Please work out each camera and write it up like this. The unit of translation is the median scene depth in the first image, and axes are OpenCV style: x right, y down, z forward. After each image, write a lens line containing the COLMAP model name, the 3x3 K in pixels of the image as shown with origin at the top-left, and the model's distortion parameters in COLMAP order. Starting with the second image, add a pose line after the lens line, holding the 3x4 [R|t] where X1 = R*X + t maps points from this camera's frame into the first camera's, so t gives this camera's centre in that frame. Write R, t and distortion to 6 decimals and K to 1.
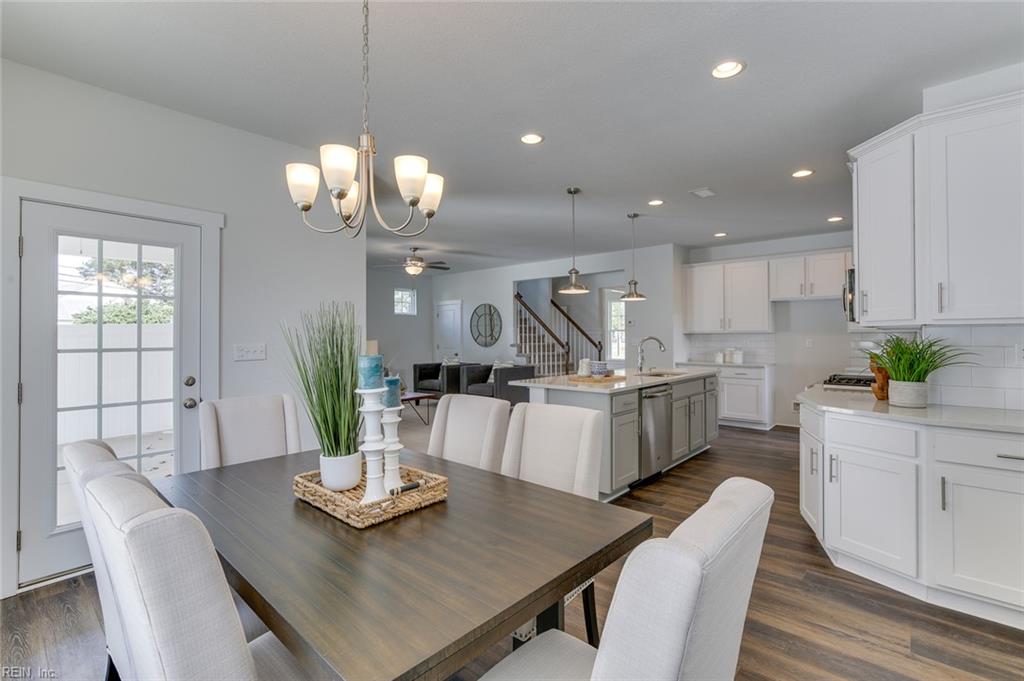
lens RADIAL K [[463.7, 0, 512.0], [0, 463.7, 340.5], [0, 0, 1]] dist [-0.000688, -0.000098]
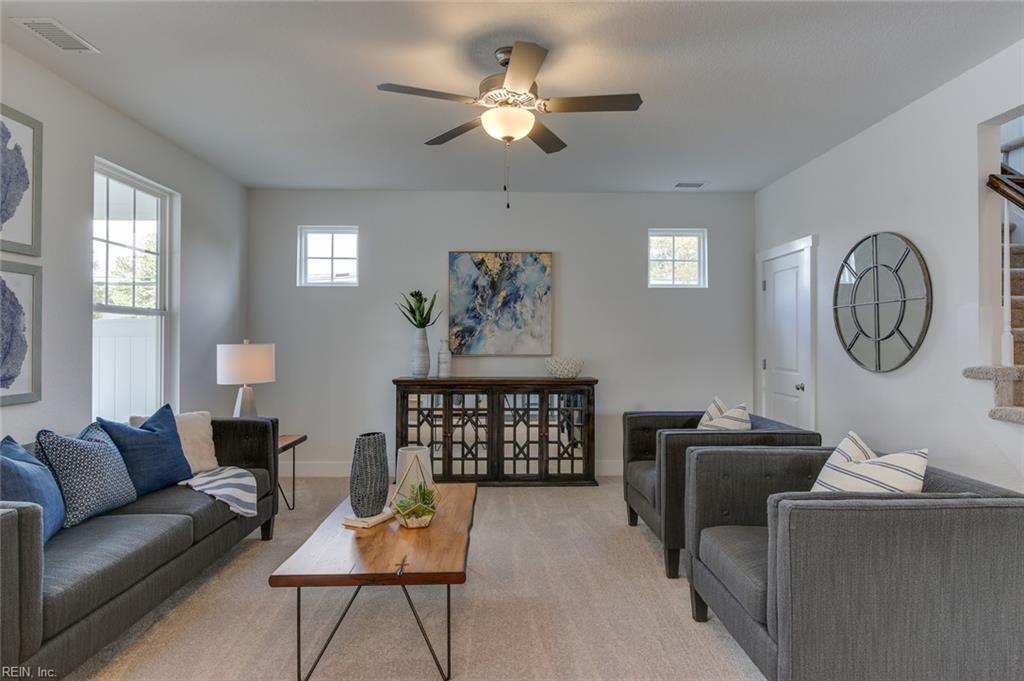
lens RADIAL K [[593.2, 0, 512.0], [0, 593.2, 340.5], [0, 0, 1]] dist [0.000838, -0.000139]
pose [[0.700678, -0.005193, -0.713459, 0.054332], [-0.000453, 0.999970, -0.007723, -0.004558], [0.713477, 0.005734, 0.700655, 0.559795]]
